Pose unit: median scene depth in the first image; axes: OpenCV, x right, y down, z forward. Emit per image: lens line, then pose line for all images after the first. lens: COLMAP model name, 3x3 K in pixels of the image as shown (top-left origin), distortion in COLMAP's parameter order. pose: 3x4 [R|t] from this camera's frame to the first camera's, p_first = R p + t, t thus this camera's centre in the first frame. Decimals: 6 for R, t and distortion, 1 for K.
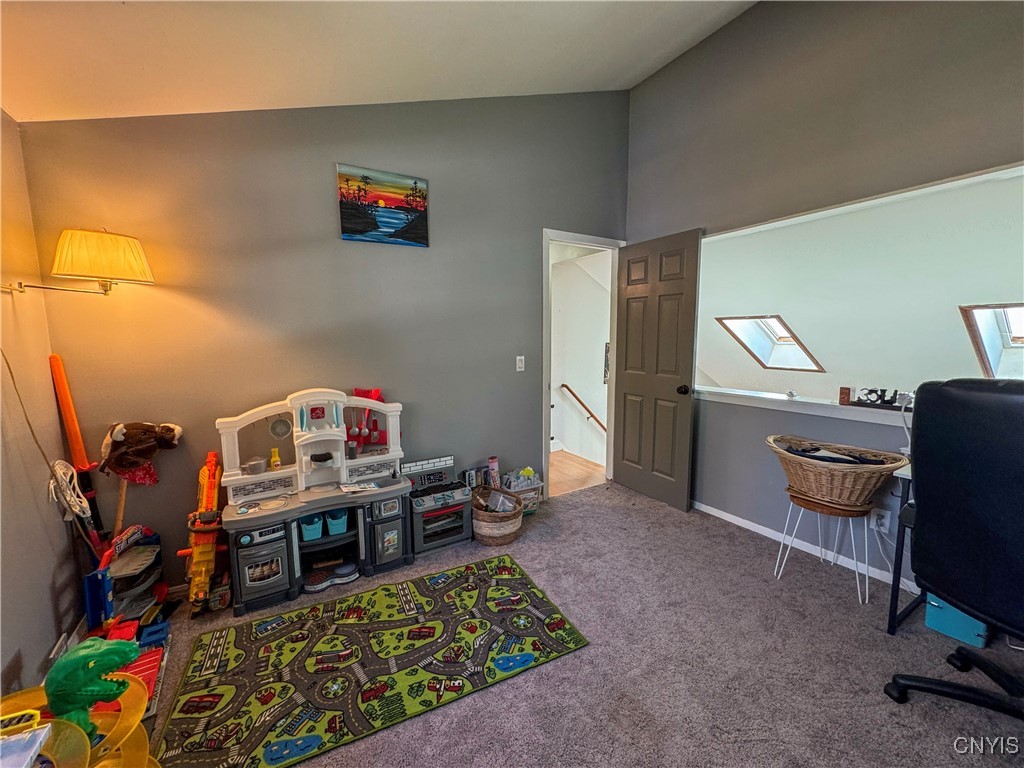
lens RADIAL K [[406.9, 0, 513.2], [0, 406.9, 382.2], [0, 0, 1]] dist [-0.002984, -0.000368]
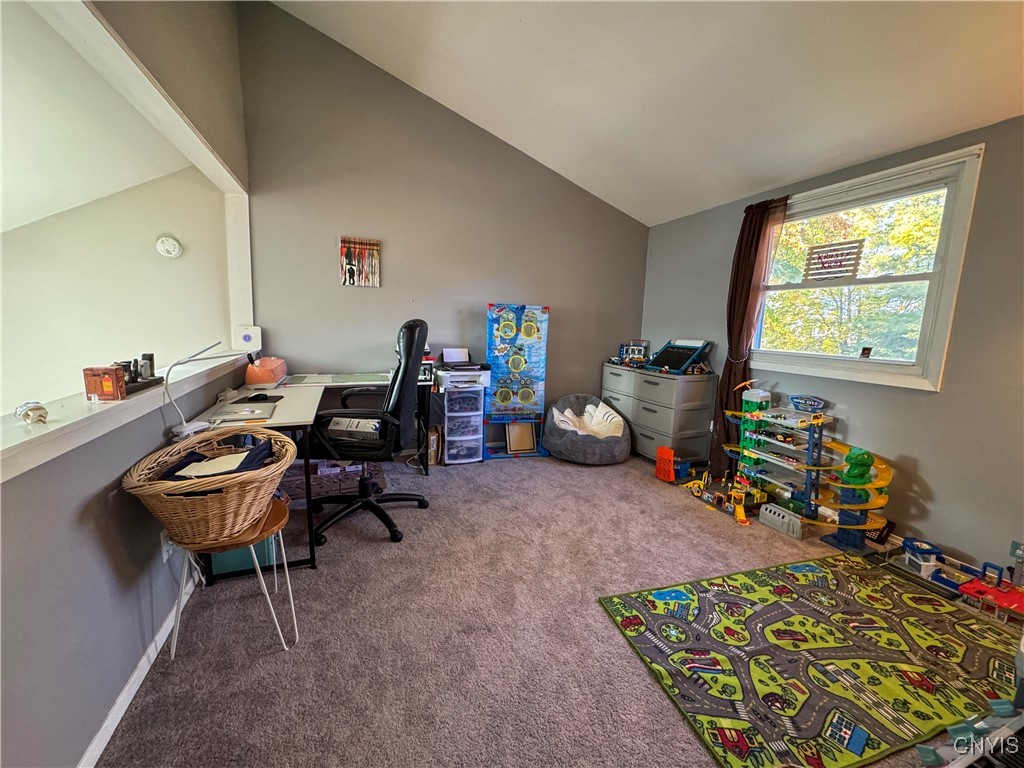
lens RADIAL K [[406.9, 0, 513.2], [0, 406.9, 382.2], [0, 0, 1]] dist [-0.002984, -0.000368]
pose [[-0.984293, -0.049163, 0.169558, 0.249847], [-0.004431, 0.967019, 0.254664, -0.141594], [-0.176485, 0.249913, -0.952049, 1.864197]]
